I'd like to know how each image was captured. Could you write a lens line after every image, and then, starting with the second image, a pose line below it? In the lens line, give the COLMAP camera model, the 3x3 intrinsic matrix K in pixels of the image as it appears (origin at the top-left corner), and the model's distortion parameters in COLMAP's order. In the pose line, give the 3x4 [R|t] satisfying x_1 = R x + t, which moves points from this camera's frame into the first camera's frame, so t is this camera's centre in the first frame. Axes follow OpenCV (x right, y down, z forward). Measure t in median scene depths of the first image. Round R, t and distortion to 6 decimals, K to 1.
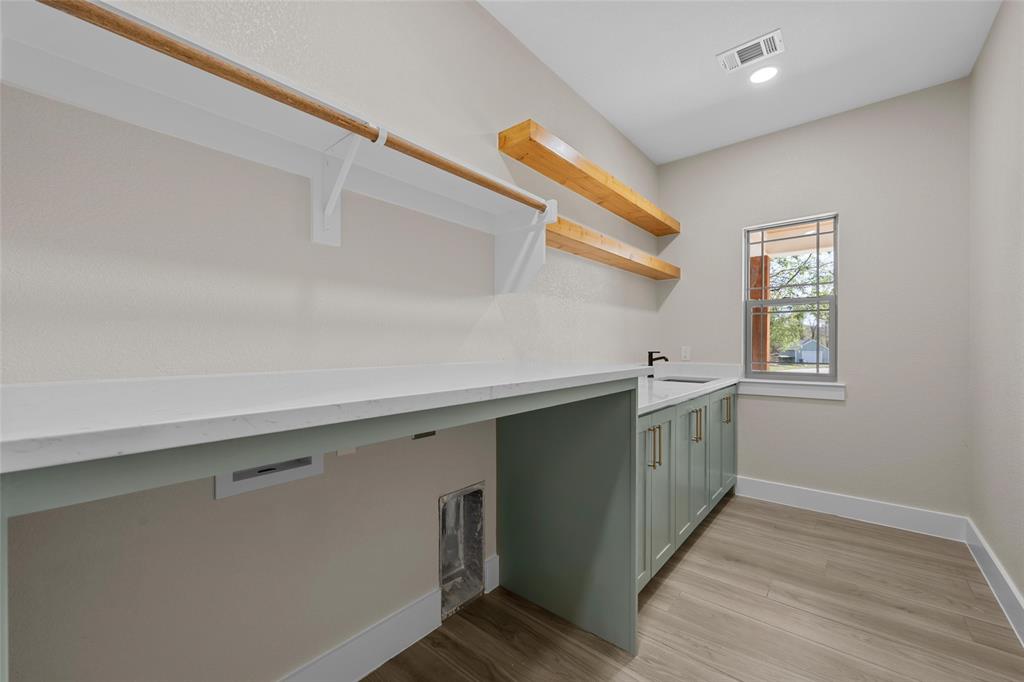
lens RADIAL K [[403.1, 0, 511.3], [0, 403.1, 343.0], [0, 0, 1]] dist [0.001779, 0.000087]
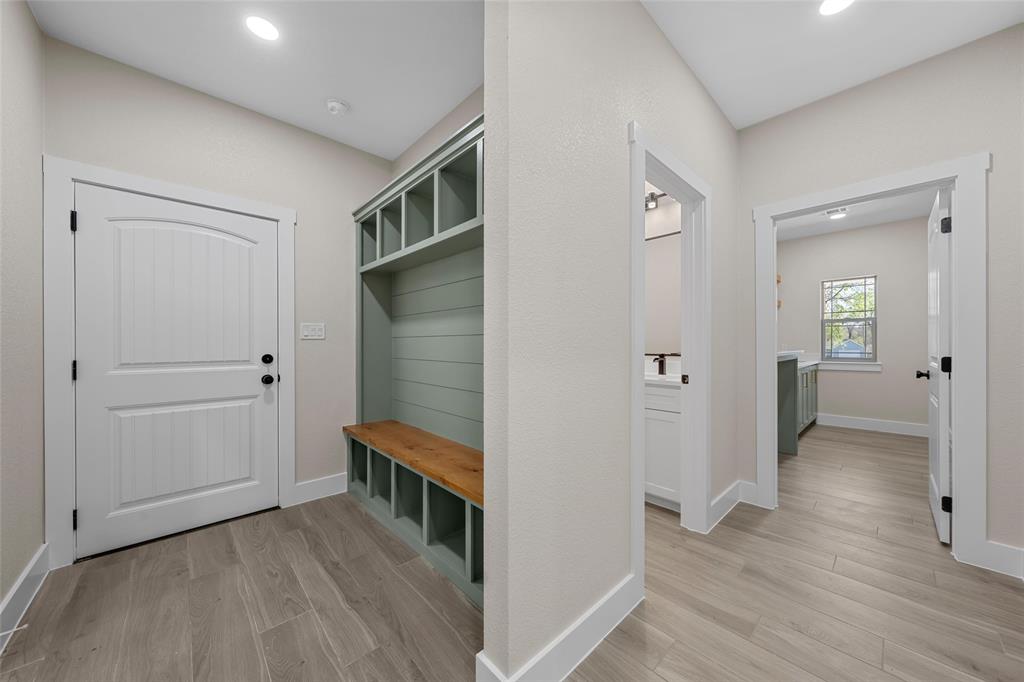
lens RADIAL K [[355.6, 0, 510.6], [0, 355.6, 341.2], [0, 0, 1]] dist [-0.001667, -0.000052]
pose [[0.993179, -0.006301, -0.116426, -0.719317], [0.006164, 0.999980, -0.001539, -0.010825], [0.116433, 0.000811, 0.993198, -0.871912]]
